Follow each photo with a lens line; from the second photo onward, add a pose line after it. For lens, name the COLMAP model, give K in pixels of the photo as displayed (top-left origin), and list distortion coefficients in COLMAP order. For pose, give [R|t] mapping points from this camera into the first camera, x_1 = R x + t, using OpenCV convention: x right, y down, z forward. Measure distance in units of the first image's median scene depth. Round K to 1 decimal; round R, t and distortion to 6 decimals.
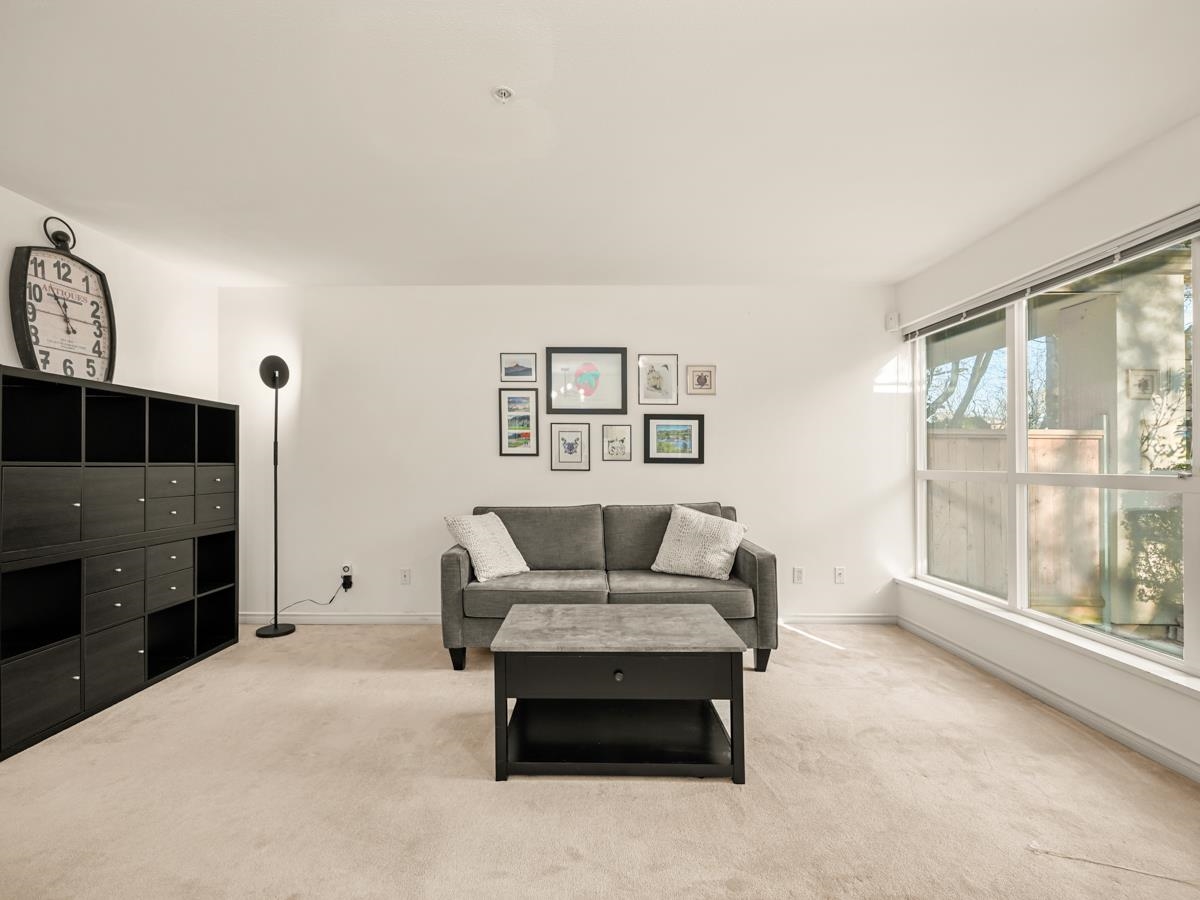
lens RADIAL K [[535.1, 0, 586.3], [0, 535.1, 454.9], [0, 0, 1]] dist [0.000280, 0.000016]
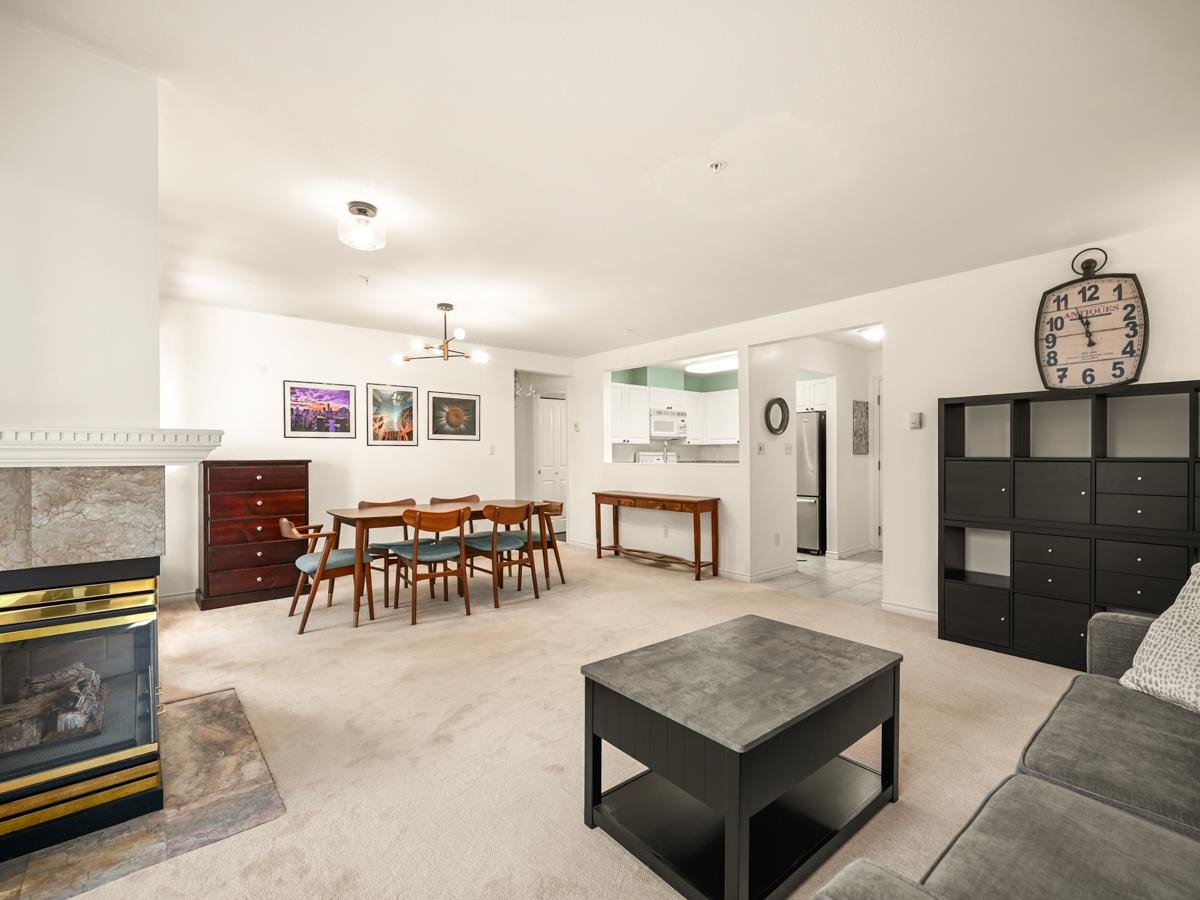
lens RADIAL K [[535.1, 0, 586.3], [0, 535.1, 454.9], [0, 0, 1]] dist [0.000280, 0.000016]
pose [[-0.767599, -0.006896, -0.640894, 0.602838], [0.006600, 0.999804, -0.018663, 0.021692], [0.640897, -0.018555, -0.767403, 1.190777]]
